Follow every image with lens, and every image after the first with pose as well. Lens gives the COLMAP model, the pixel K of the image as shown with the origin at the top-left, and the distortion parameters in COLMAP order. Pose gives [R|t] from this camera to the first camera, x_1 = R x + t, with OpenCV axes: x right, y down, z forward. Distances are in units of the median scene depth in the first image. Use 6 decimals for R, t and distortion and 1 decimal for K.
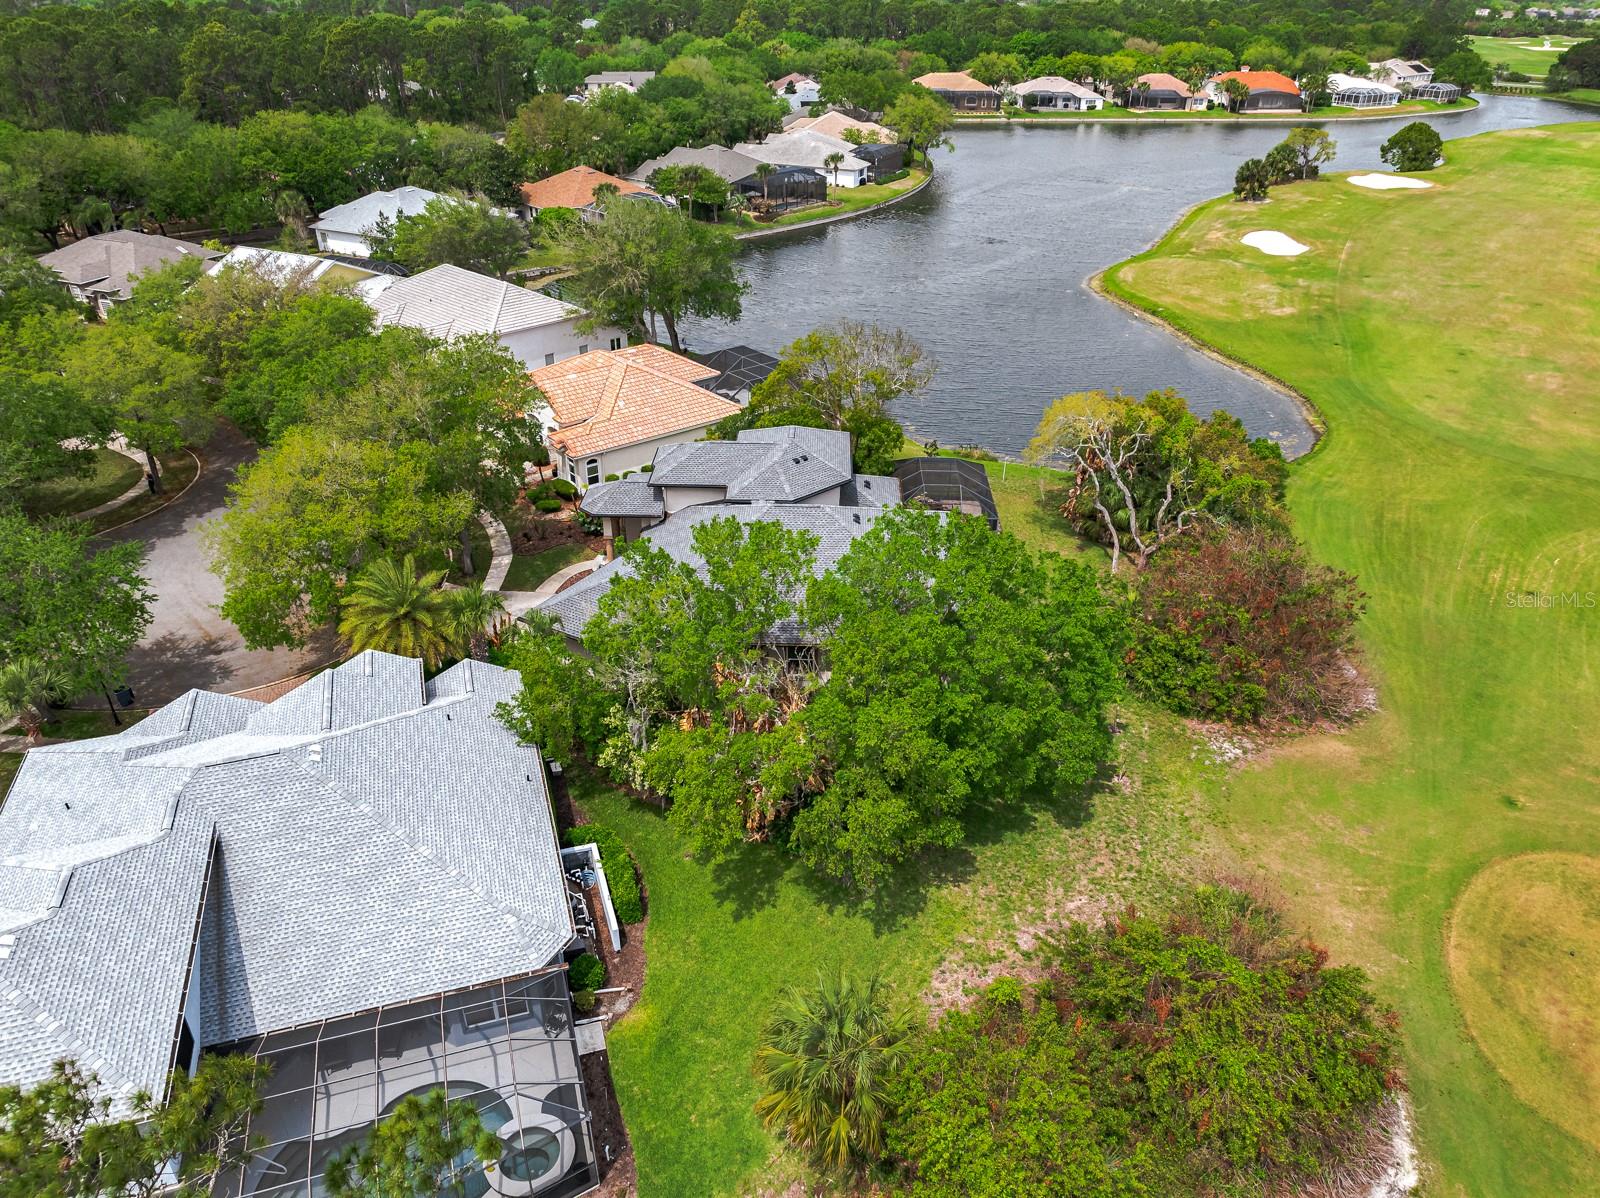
lens RADIAL K [[1140.5, 0, 800.0], [0, 1140.5, 599.0], [0, 0, 1]] dist [-0.019392, 0.015602]
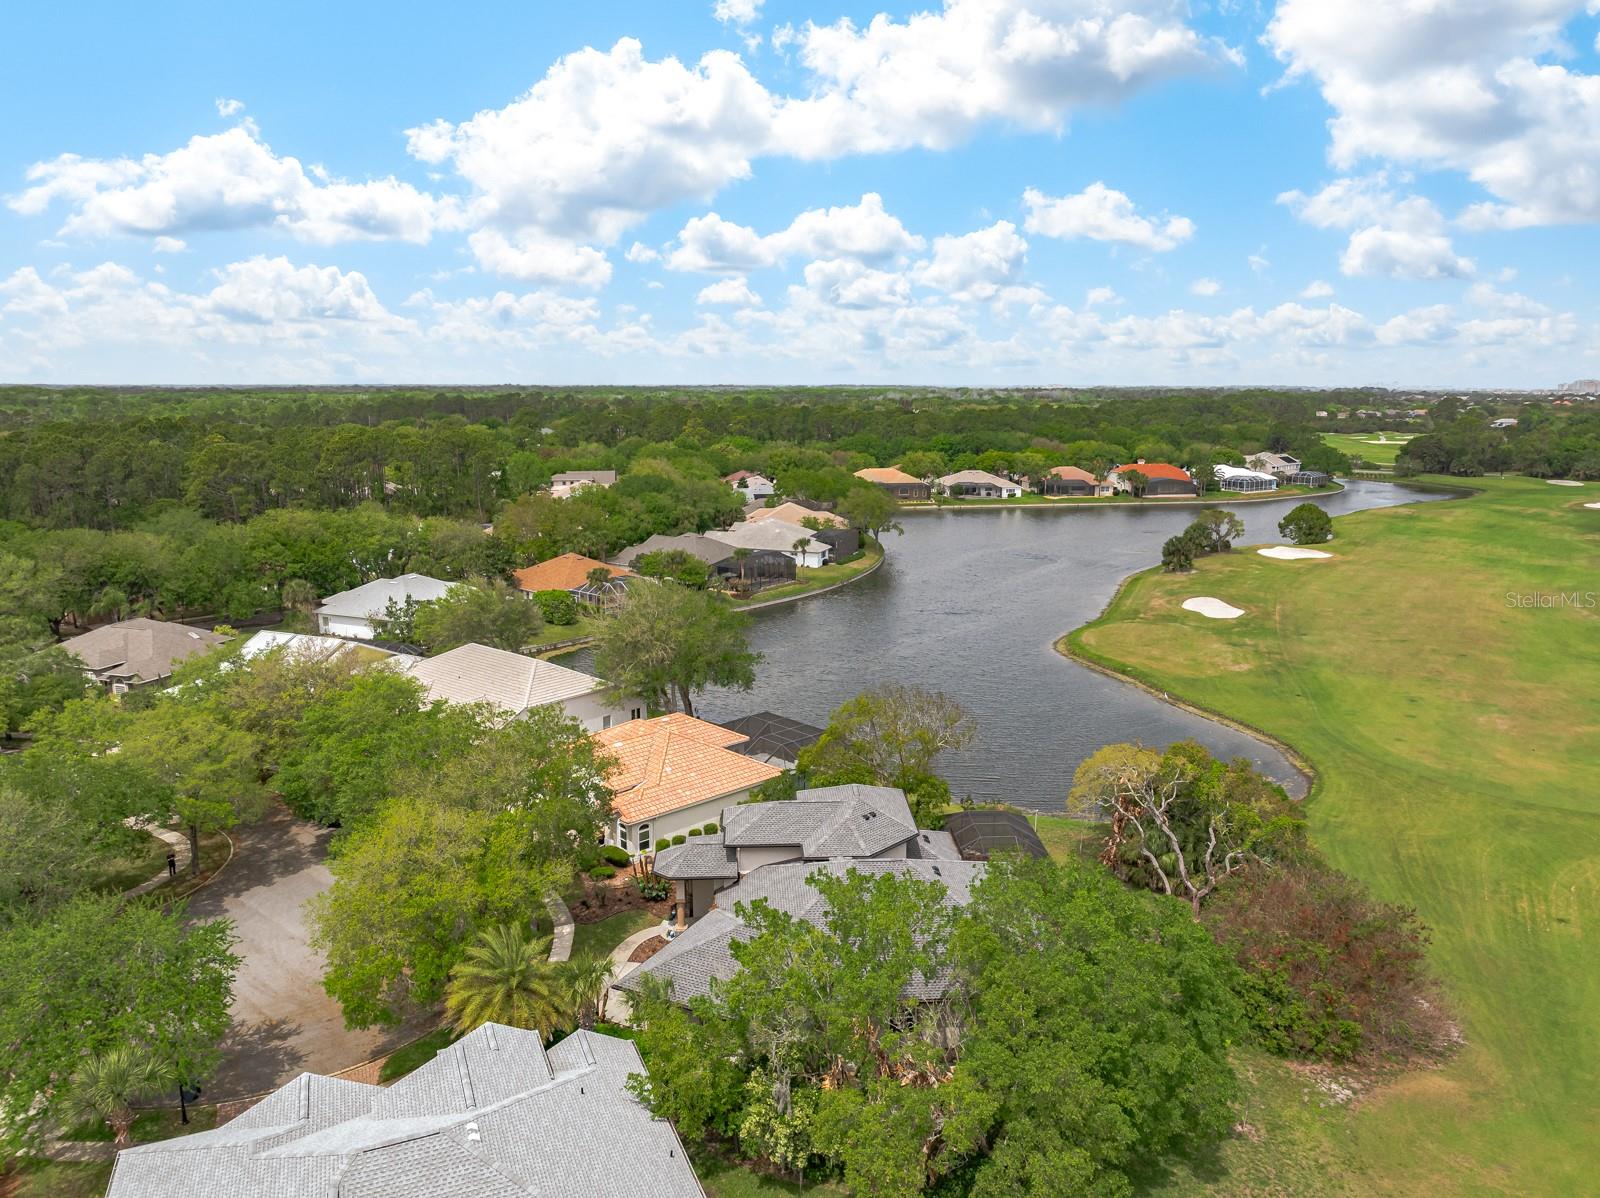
lens RADIAL K [[1140.5, 0, 800.0], [0, 1140.5, 599.0], [0, 0, 1]] dist [-0.019392, 0.015602]
pose [[0.997250, -0.020078, 0.071337, -0.108918], [0.041465, 0.948995, -0.312553, 0.009962], [-0.061423, 0.314651, 0.947218, -0.034979]]
